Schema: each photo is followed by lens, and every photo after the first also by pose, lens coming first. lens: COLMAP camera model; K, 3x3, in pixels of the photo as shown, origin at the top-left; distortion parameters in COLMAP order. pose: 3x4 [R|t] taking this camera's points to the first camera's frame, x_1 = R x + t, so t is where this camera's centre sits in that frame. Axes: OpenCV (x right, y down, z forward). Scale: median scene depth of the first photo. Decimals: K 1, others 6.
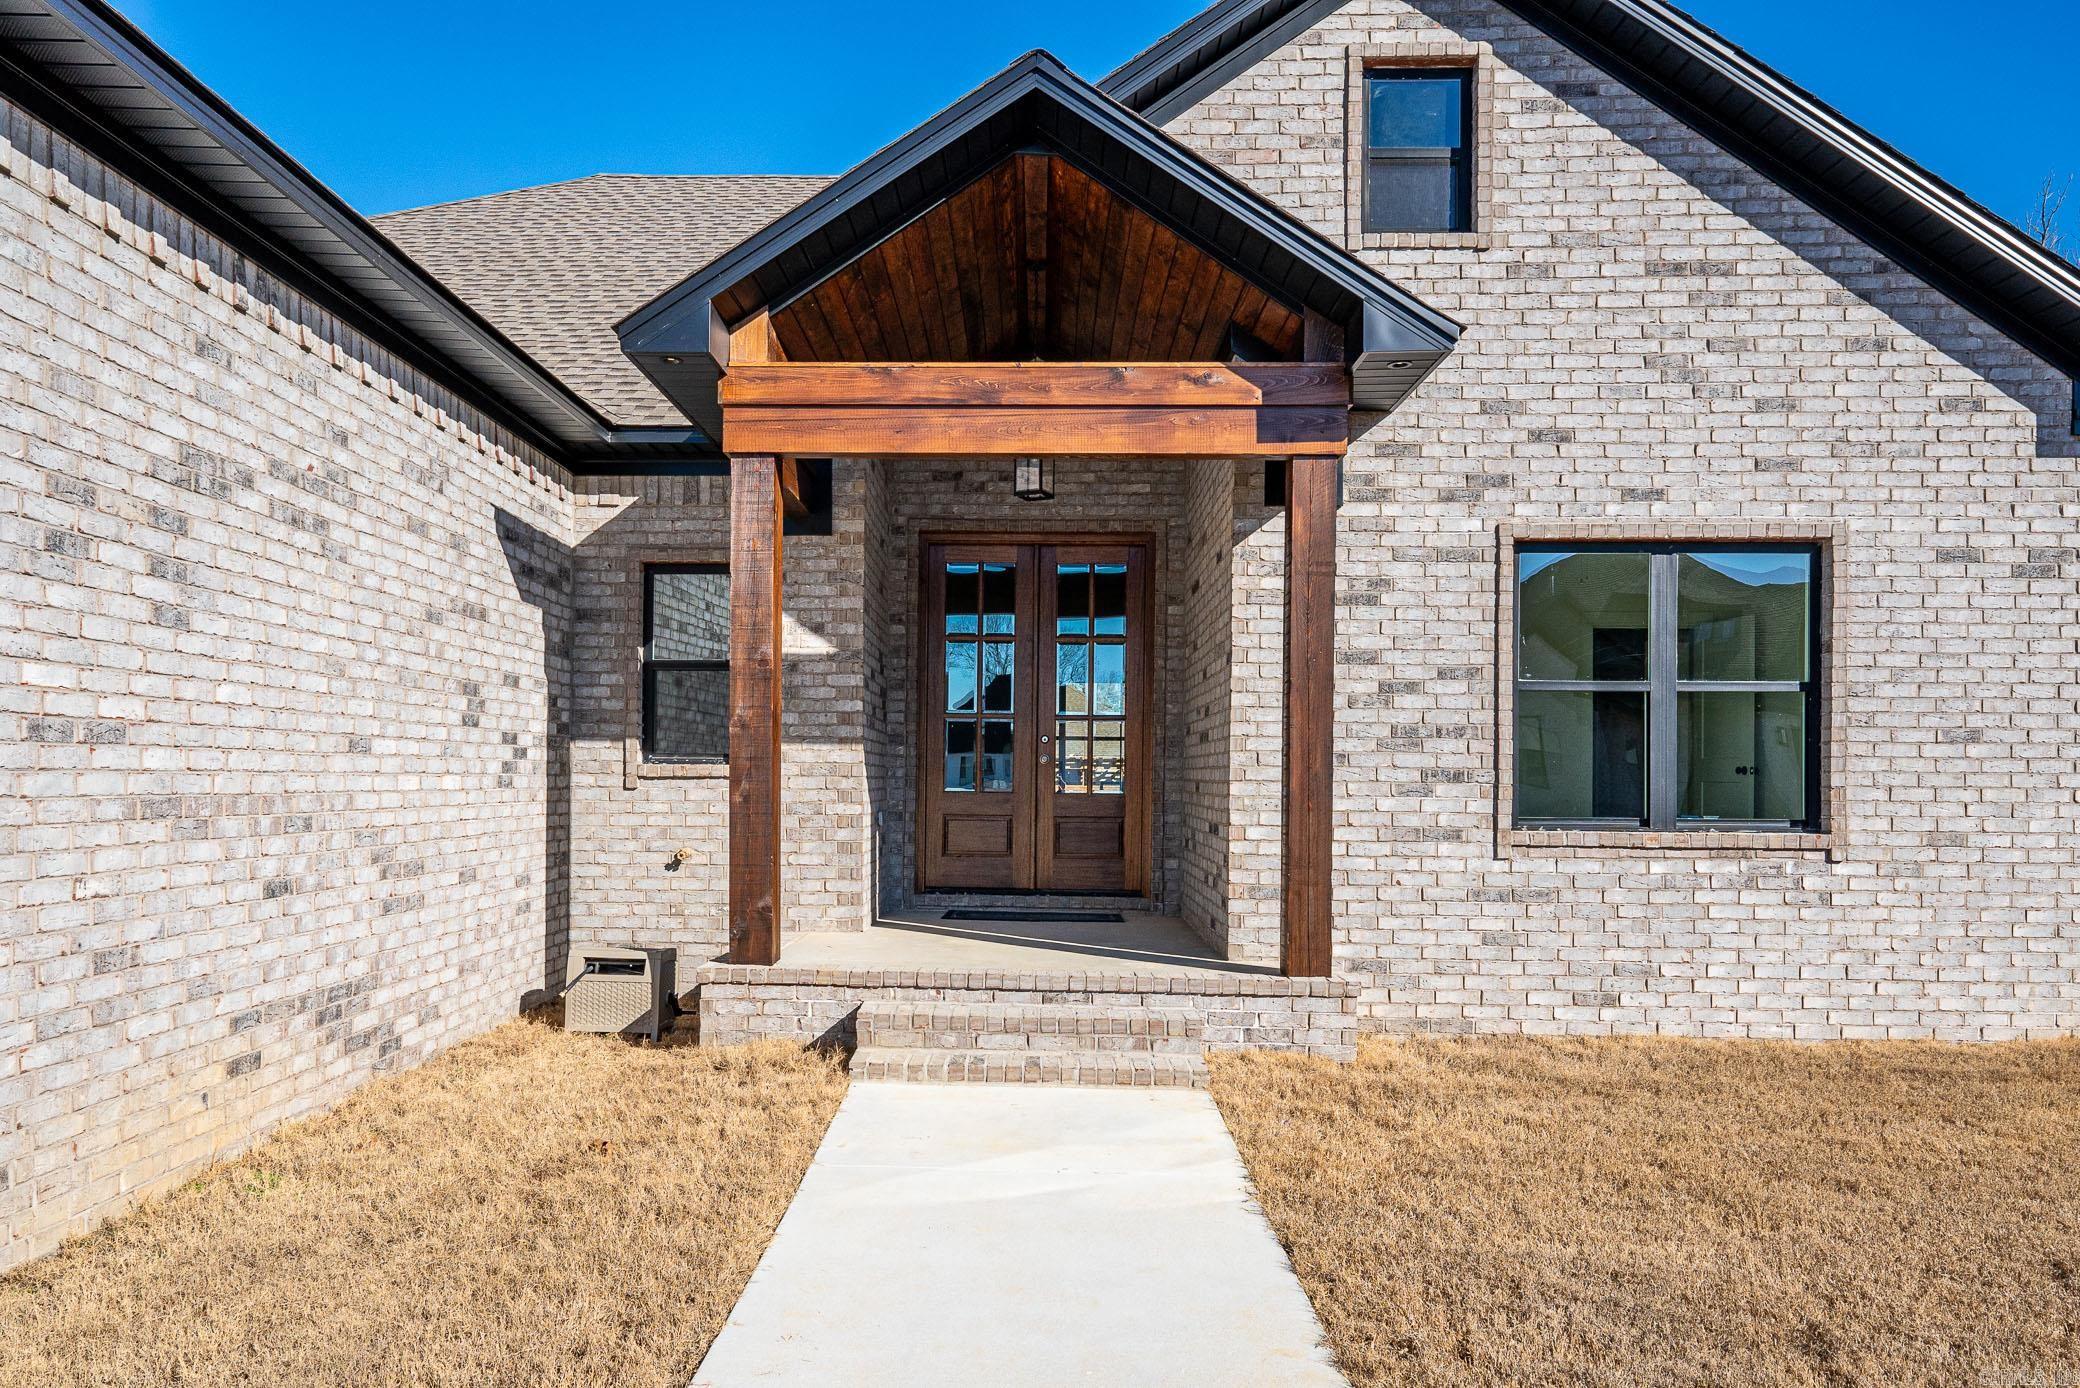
lens RADIAL K [[1325.8, 0, 1034.1], [0, 1325.8, 760.0], [0, 0, 1]] dist [-0.002636, -0.001206]
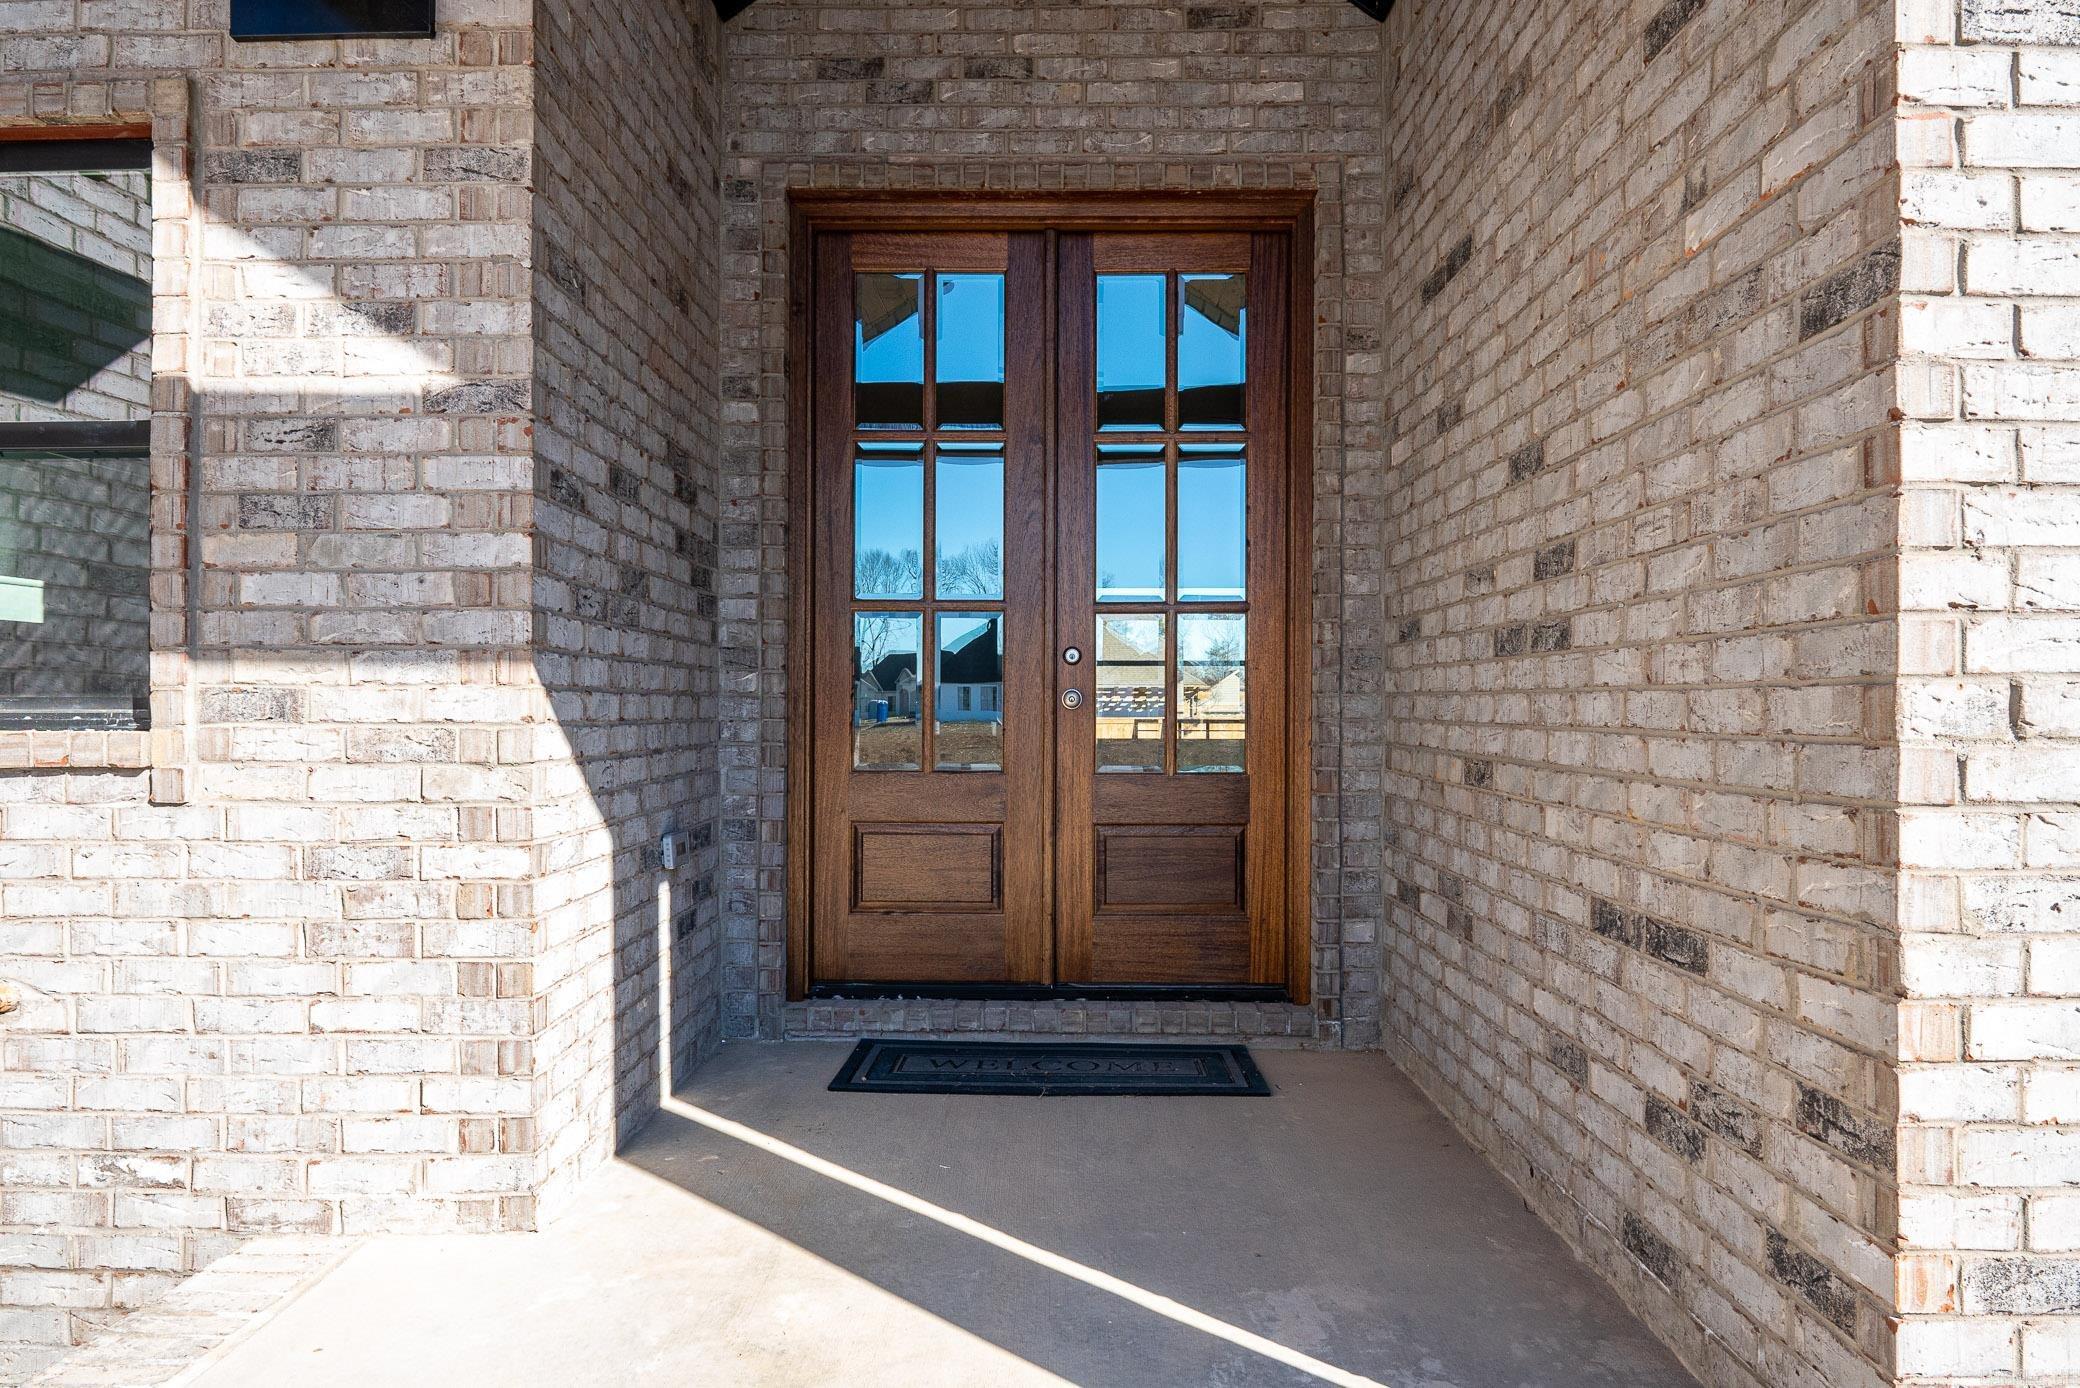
lens RADIAL K [[1227.6, 0, 1040.0], [0, 1227.6, 694.0], [0, 0, 1]] dist [-0.000757, -0.000270]
pose [[0.999940, -0.008527, -0.006901, -0.000320], [0.008559, 0.999953, 0.004606, -0.005982], [0.006861, -0.004665, 0.999966, 0.796994]]
